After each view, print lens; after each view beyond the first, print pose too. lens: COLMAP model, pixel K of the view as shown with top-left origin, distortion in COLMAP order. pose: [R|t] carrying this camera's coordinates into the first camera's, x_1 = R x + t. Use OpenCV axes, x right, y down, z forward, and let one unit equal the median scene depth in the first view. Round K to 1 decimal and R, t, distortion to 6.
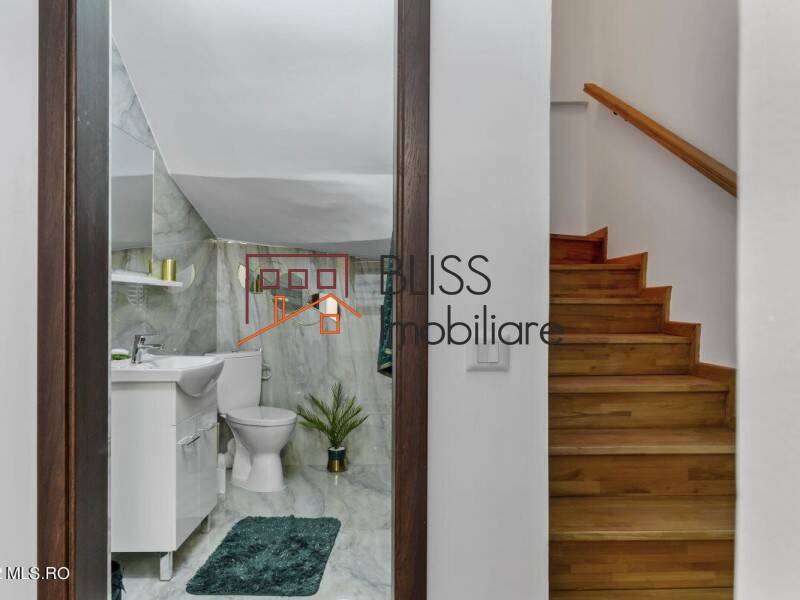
lens RADIAL K [[614.8, 0, 400.4], [0, 614.8, 296.9], [0, 0, 1]] dist [0.009933, -0.006520]
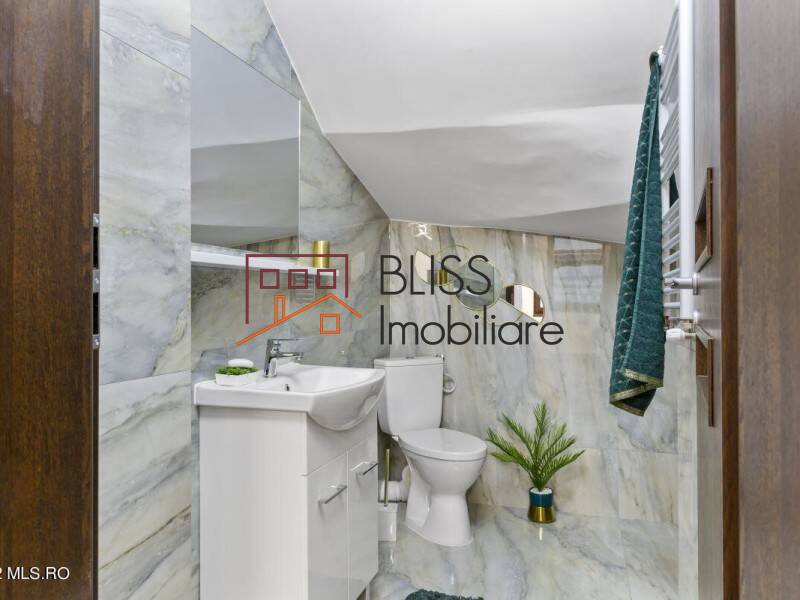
lens RADIAL K [[614.8, 0, 382.2], [0, 614.8, 271.1], [0, 0, 1]] dist [0.009933, -0.006520]
pose [[0.942714, -0.011935, -0.333390, -0.034583], [0.000252, 0.999385, -0.035063, 0.003842], [0.333603, 0.032970, 0.942137, 0.232530]]
